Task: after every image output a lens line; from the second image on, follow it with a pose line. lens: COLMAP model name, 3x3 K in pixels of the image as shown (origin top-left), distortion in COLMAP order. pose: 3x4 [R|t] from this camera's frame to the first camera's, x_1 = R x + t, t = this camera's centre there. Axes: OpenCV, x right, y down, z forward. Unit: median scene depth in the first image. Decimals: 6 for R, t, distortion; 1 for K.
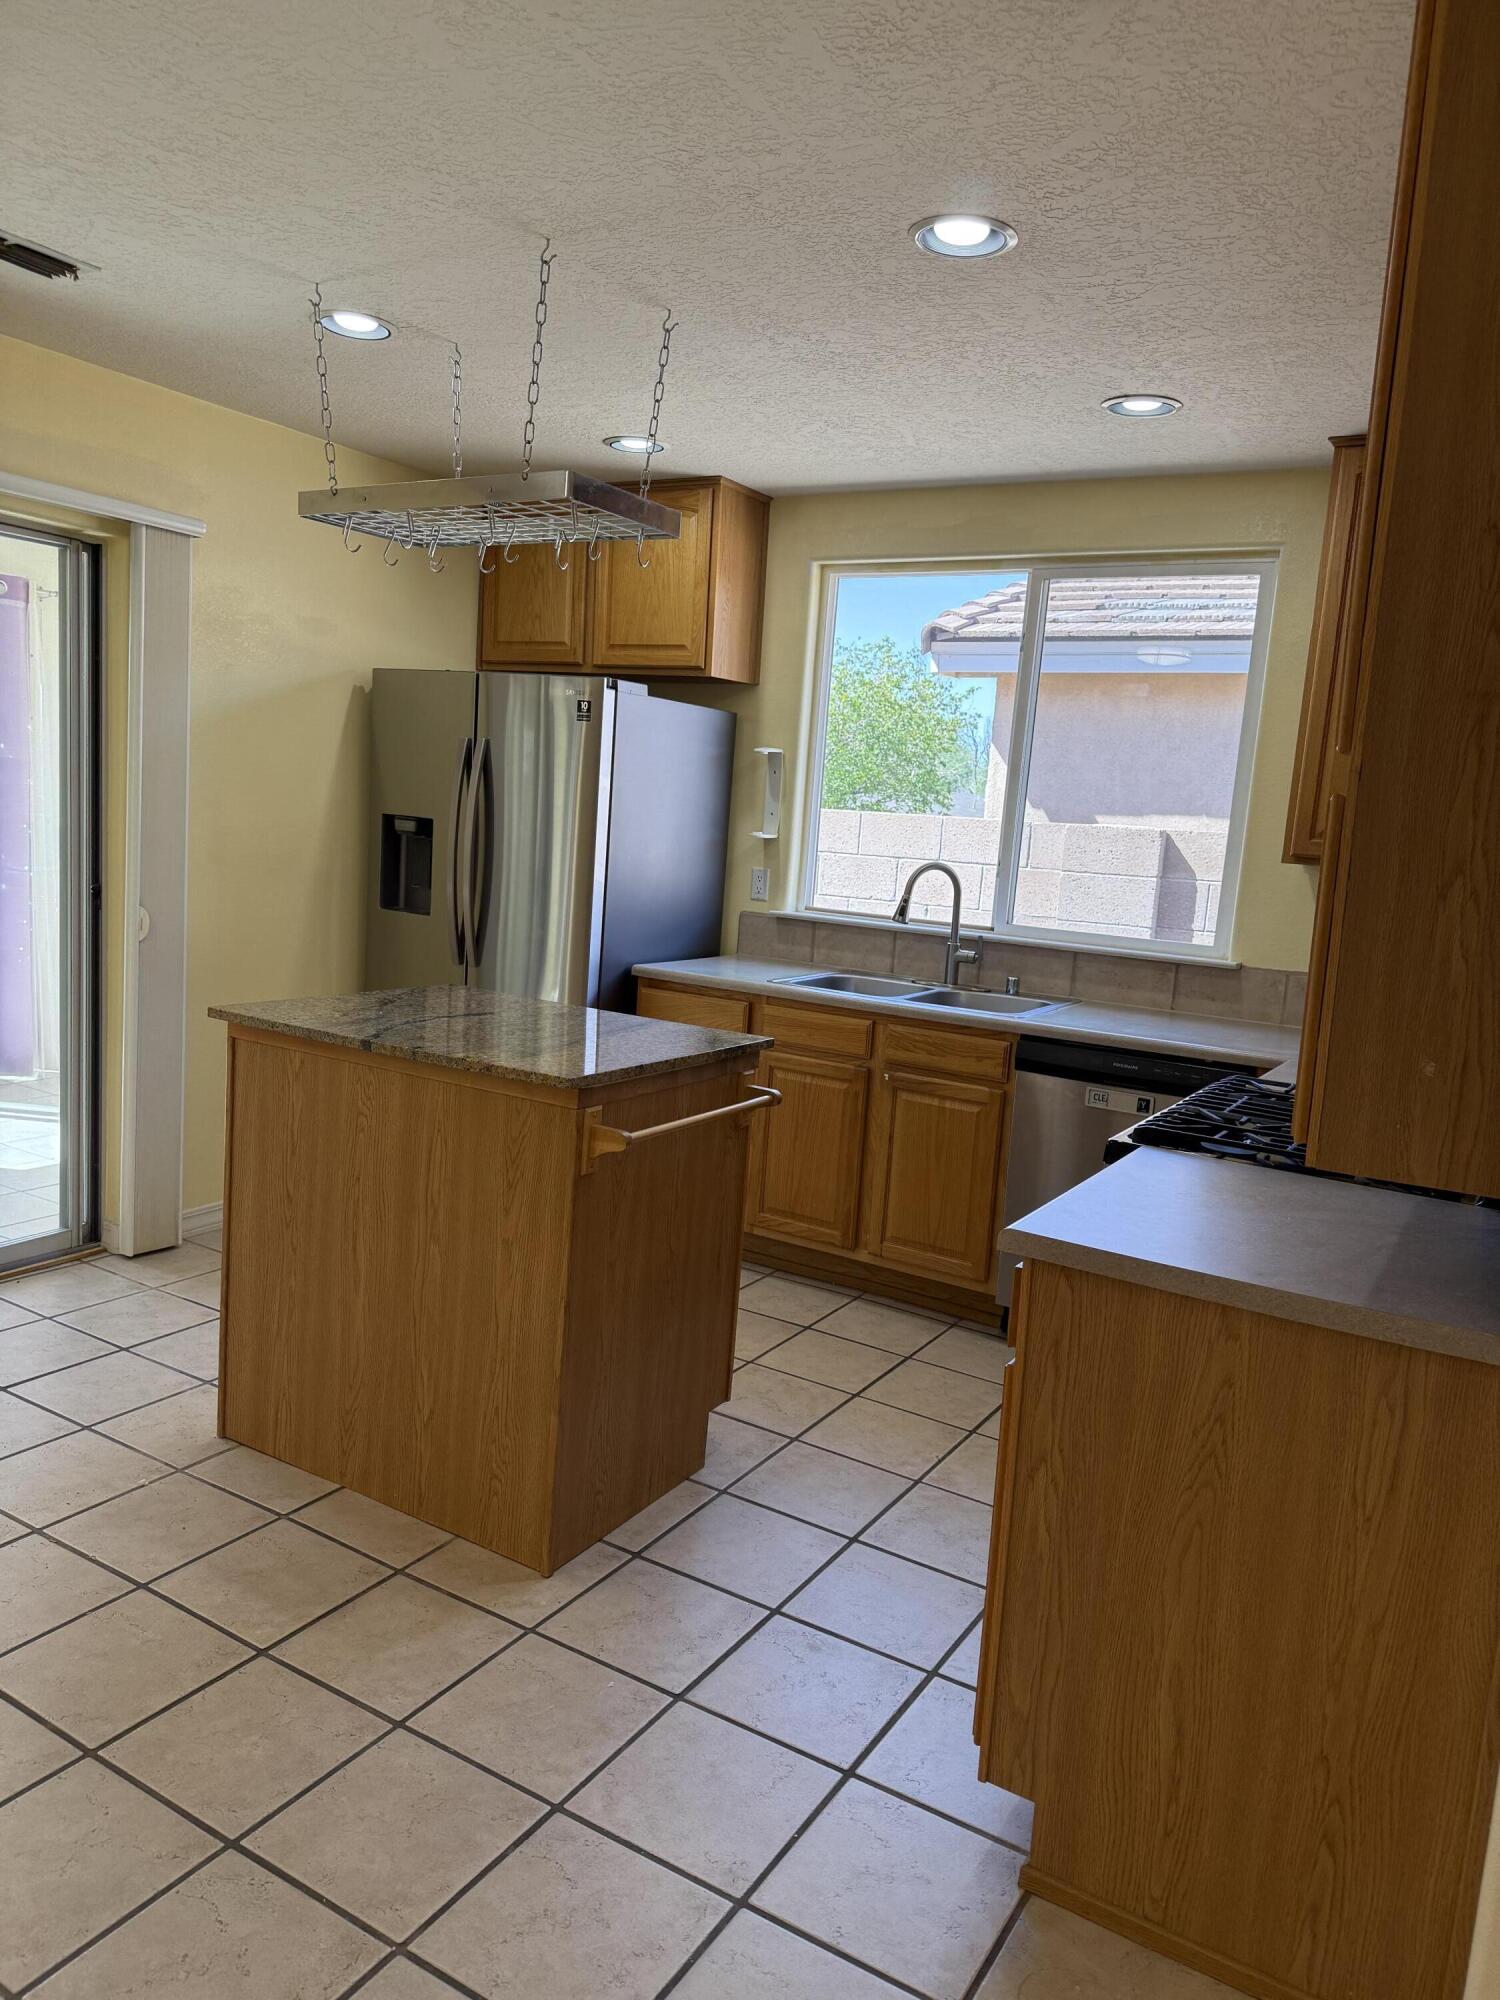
lens RADIAL K [[1400.2, 0, 726.9], [0, 1400.2, 1002.5], [0, 0, 1]] dist [0.120942, -0.170447]
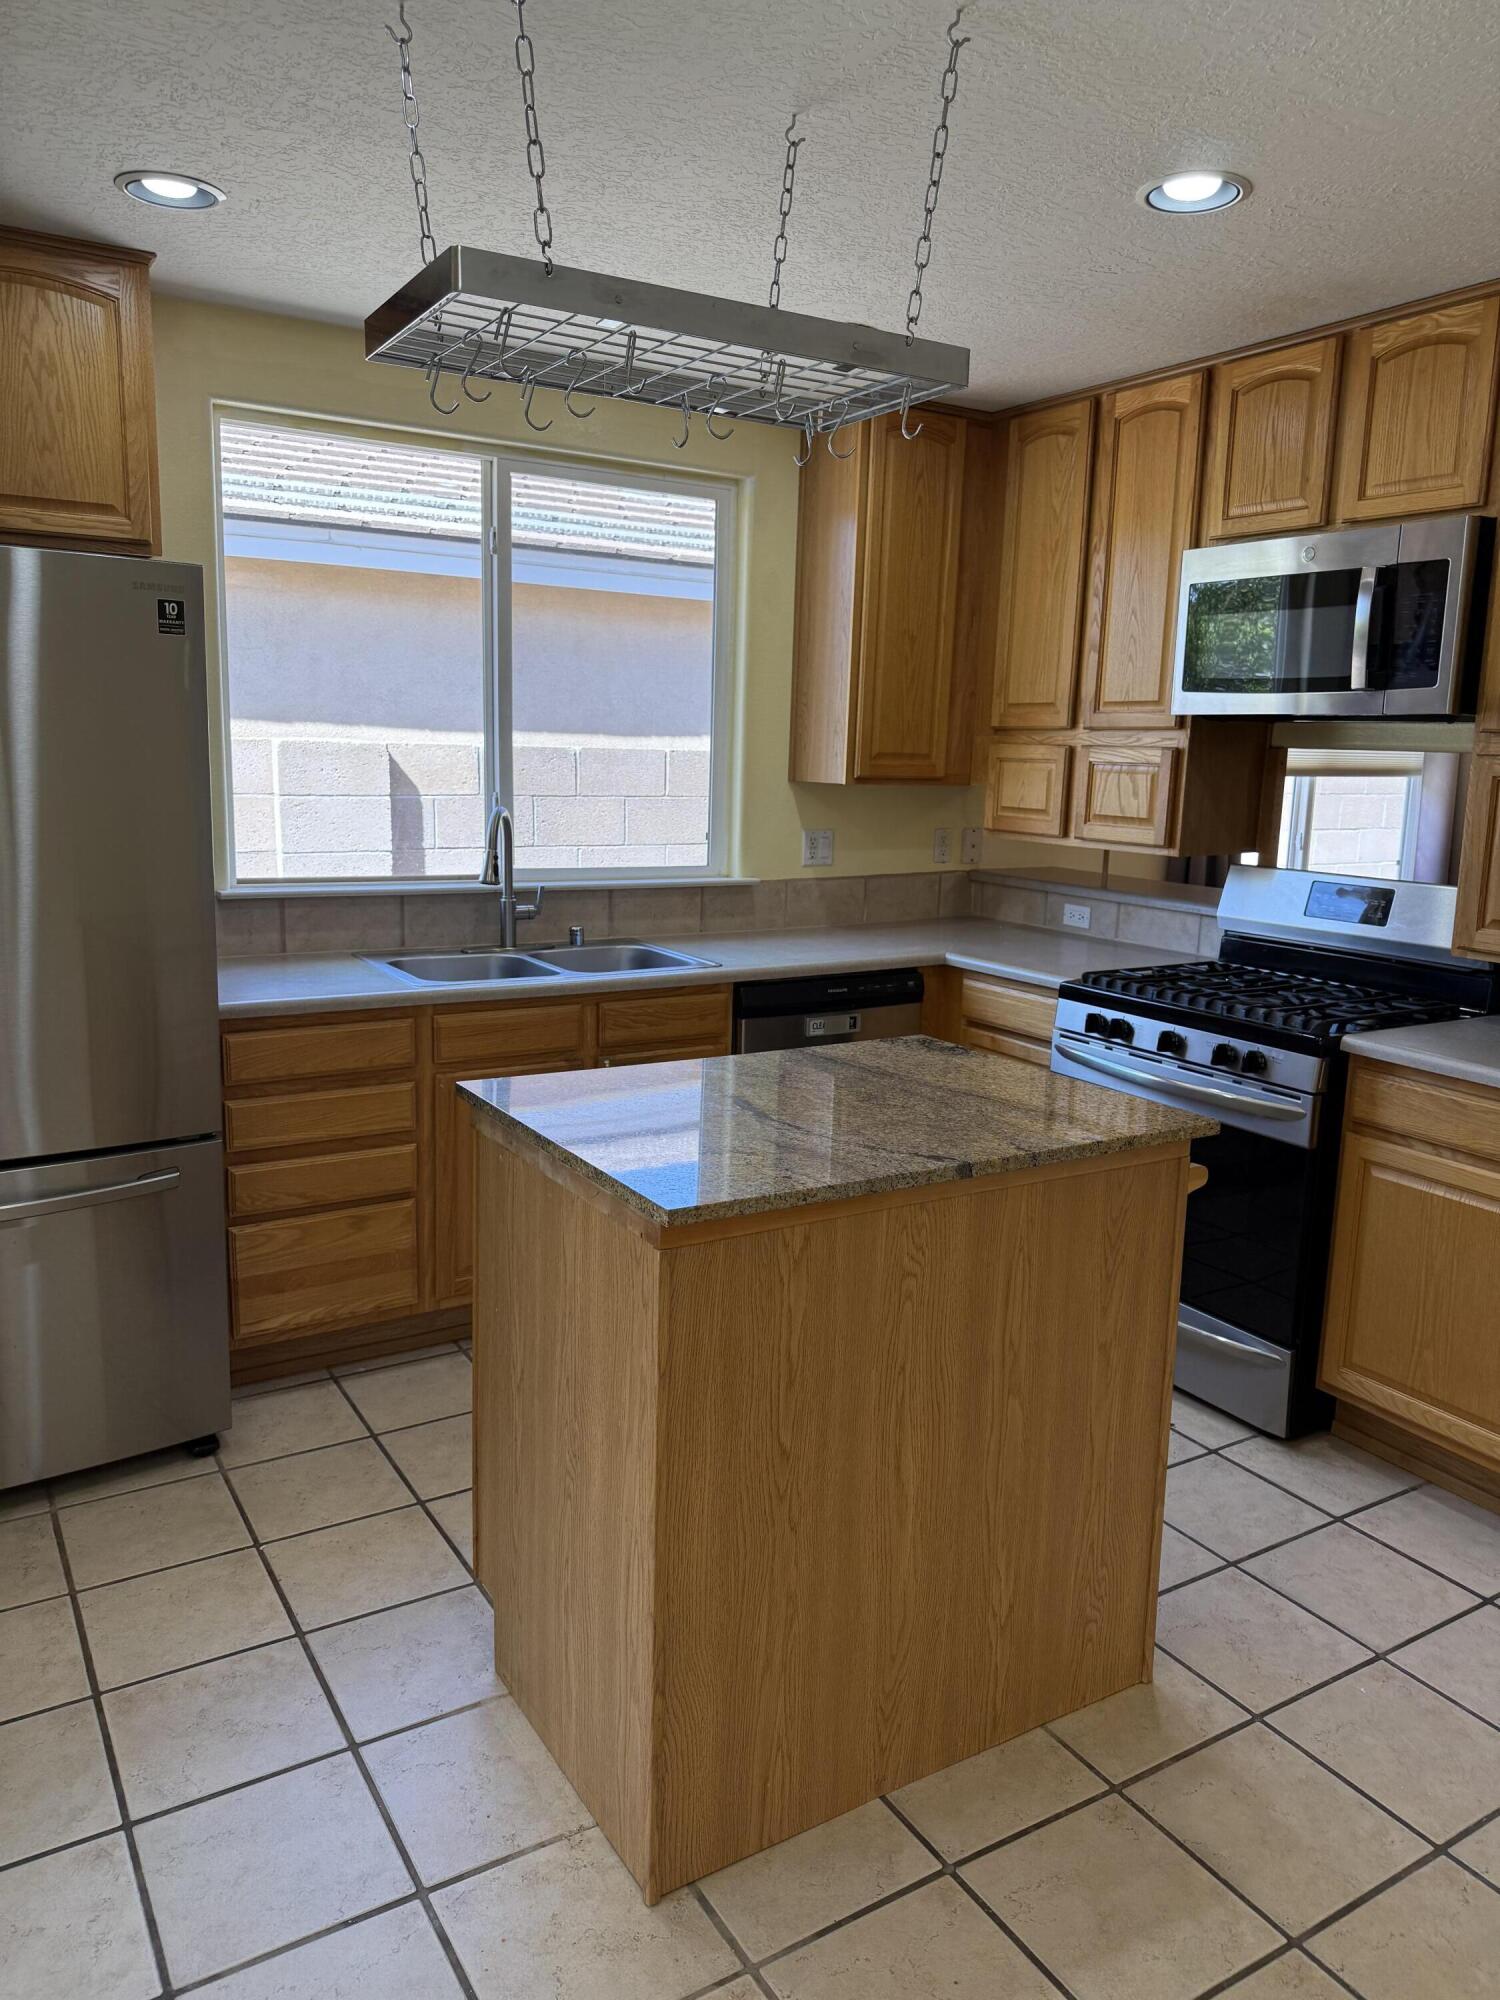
lens RADIAL K [[1400.2, 0, 726.9], [0, 1400.2, 1002.5], [0, 0, 1]] dist [0.120942, -0.170447]
pose [[0.457984, -0.214887, 0.862598, -0.586071], [0.129199, 0.976131, 0.174574, -0.123844], [-0.879522, 0.031495, 0.474815, 0.508799]]
